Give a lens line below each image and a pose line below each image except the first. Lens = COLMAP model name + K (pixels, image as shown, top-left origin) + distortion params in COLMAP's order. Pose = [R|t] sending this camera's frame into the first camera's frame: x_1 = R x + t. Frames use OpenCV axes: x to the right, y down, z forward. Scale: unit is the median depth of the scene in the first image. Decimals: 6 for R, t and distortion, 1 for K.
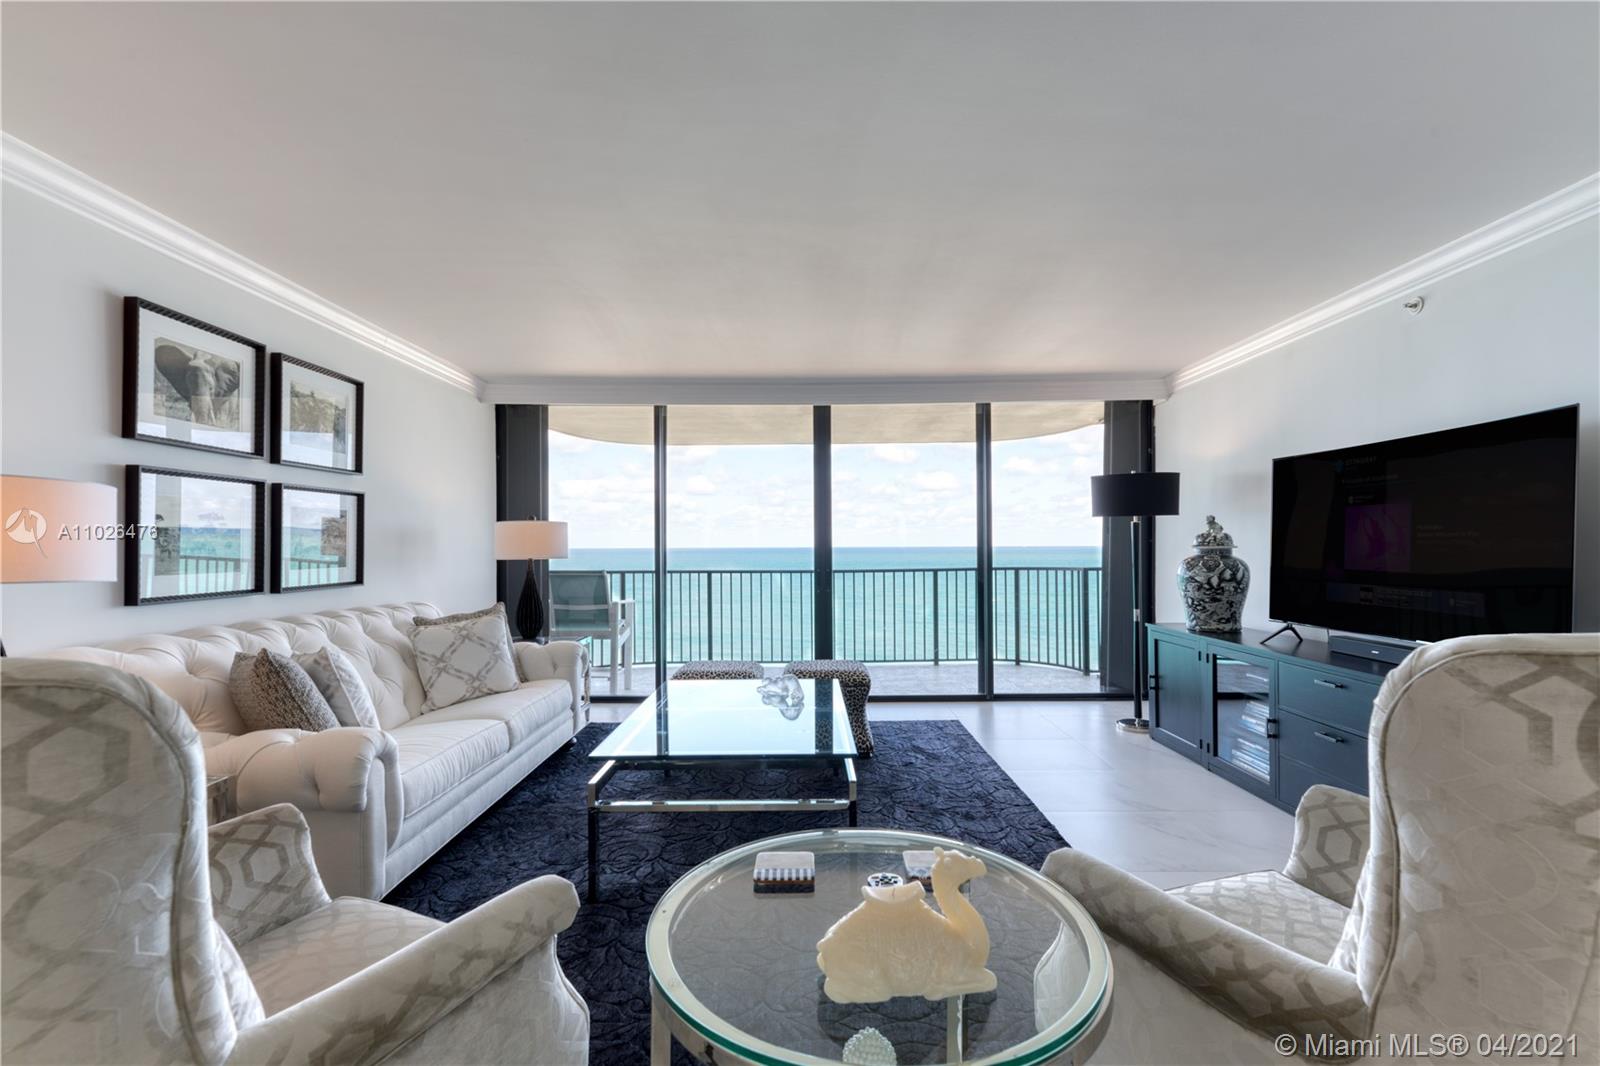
lens RADIAL K [[722.4, 0, 815.4], [0, 722.4, 556.3], [0, 0, 1]] dist [0.001468, 0.001065]
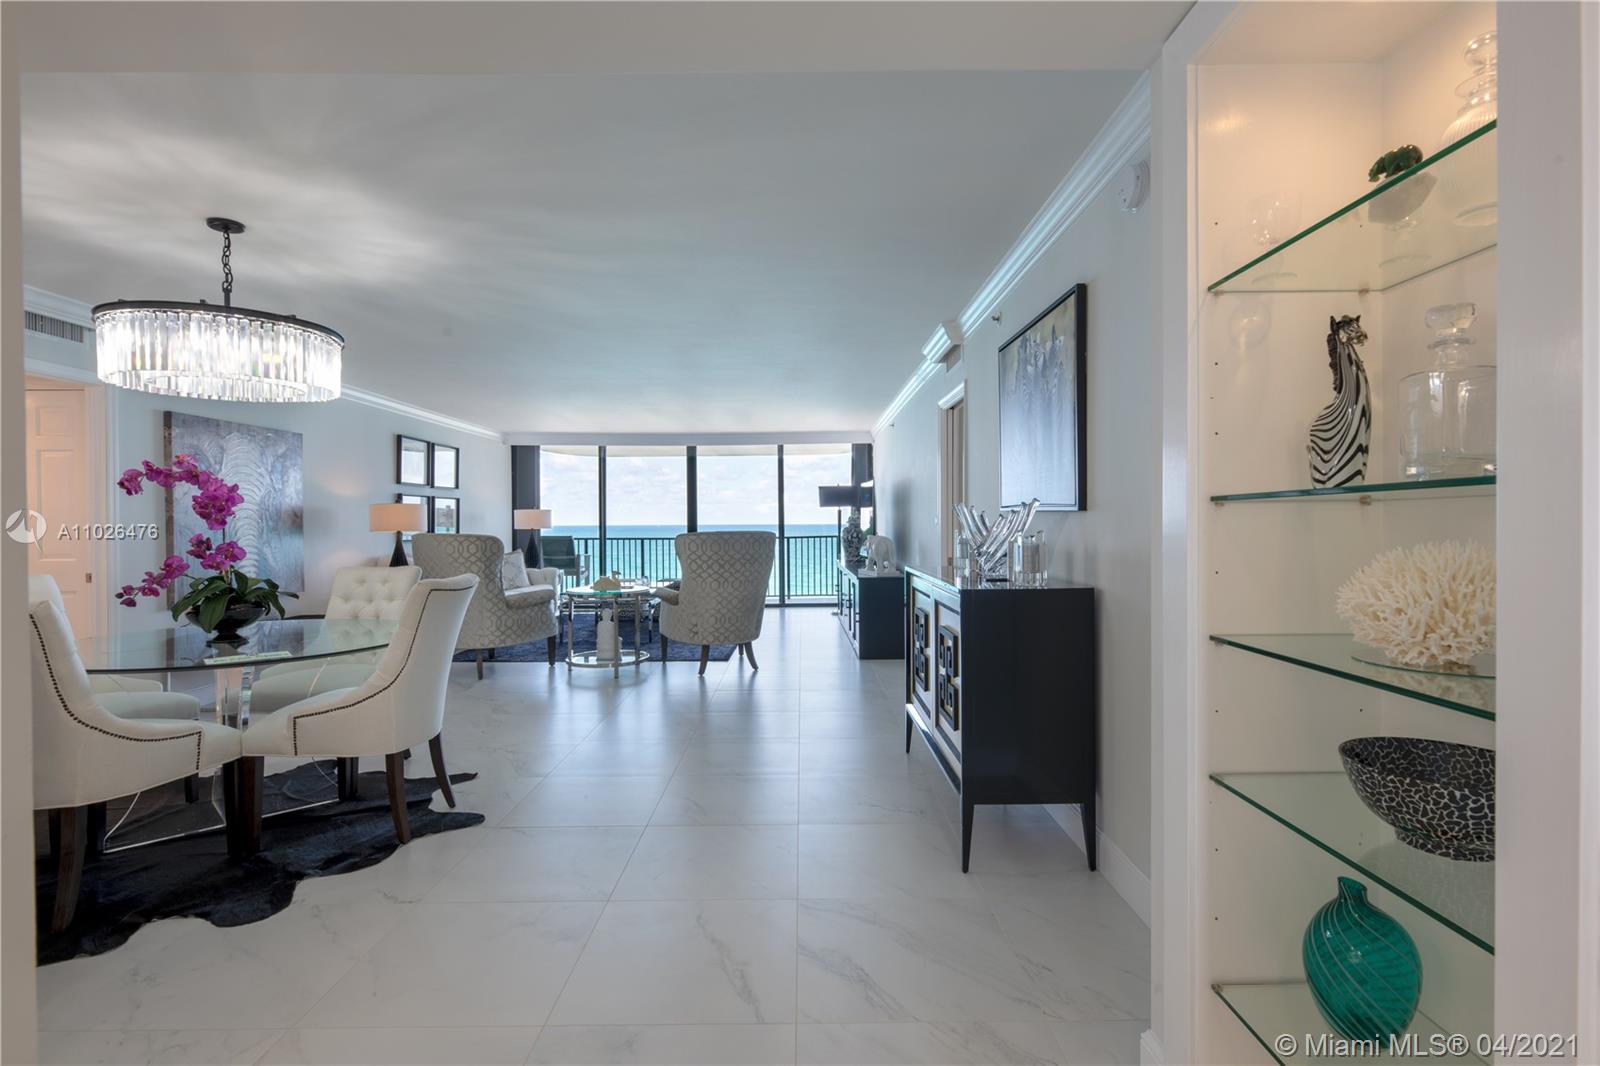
lens RADIAL K [[777.7, 0, 816.4], [0, 777.7, 544.5], [0, 0, 1]] dist [0.004670, -0.003087]
pose [[0.999957, 0.006569, 0.006586, 0.457526], [-0.006653, 0.999895, 0.012889, 0.017050], [-0.006501, -0.012932, 0.999895, -1.404940]]
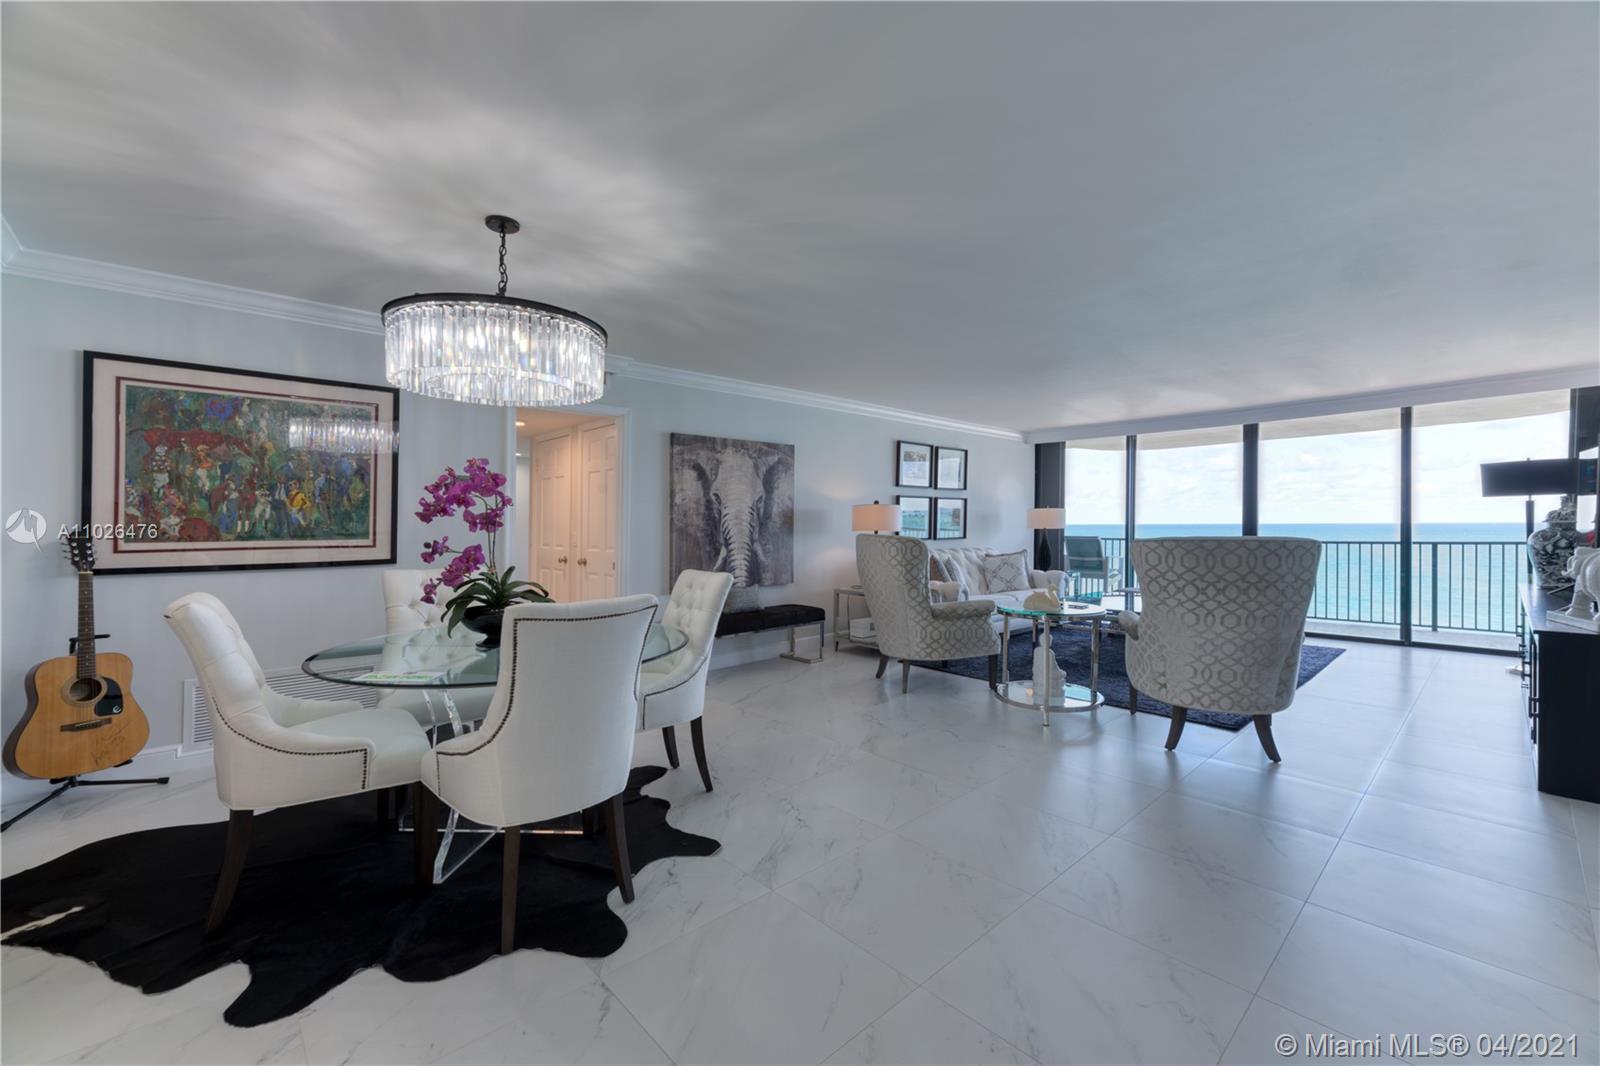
lens RADIAL K [[649.7, 0, 796.8], [0, 649.7, 532.0], [0, 0, 1]] dist [0.001842, 0.000119]
pose [[0.662263, 0.016437, -0.749092, 0.560570], [-0.013508, 0.999859, 0.009997, 0.005355], [0.749150, 0.003498, 0.662391, -0.765806]]
